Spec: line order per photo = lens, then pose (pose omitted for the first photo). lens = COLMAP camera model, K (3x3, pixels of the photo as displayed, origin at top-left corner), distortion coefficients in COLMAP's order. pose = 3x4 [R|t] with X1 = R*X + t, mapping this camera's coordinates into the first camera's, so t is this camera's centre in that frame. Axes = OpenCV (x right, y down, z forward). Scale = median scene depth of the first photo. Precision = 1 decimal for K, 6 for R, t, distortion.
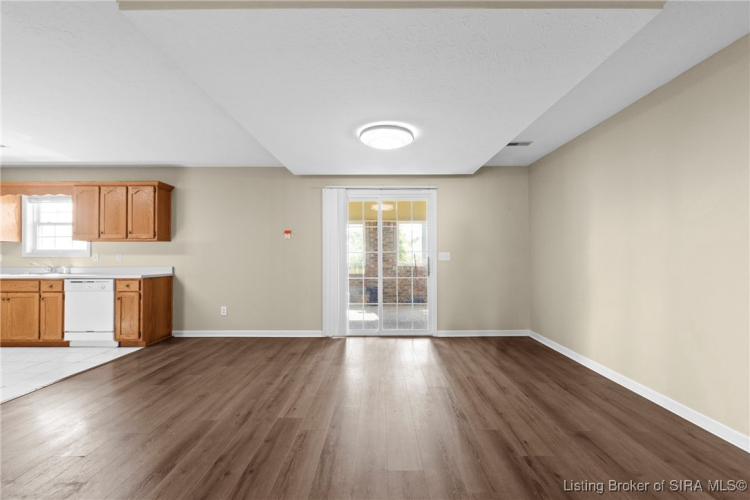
lens RADIAL K [[324.5, 0, 379.6], [0, 324.5, 252.4], [0, 0, 1]] dist [-0.003536, 0.000509]
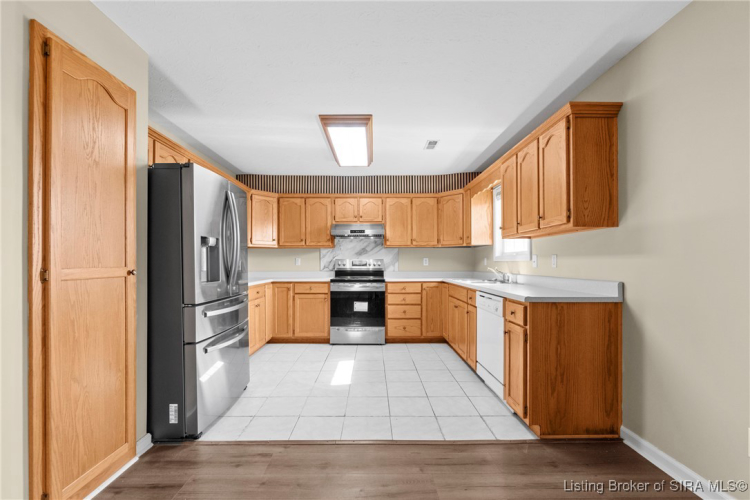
lens RADIAL K [[324.5, 0, 370.6], [0, 324.5, 258.8], [0, 0, 1]] dist [-0.003536, 0.000509]
pose [[-0.006191, -0.008528, -0.999944, -0.190779], [0.014213, 0.999862, -0.008616, 0.010796], [0.999880, -0.014266, -0.006069, 0.665703]]
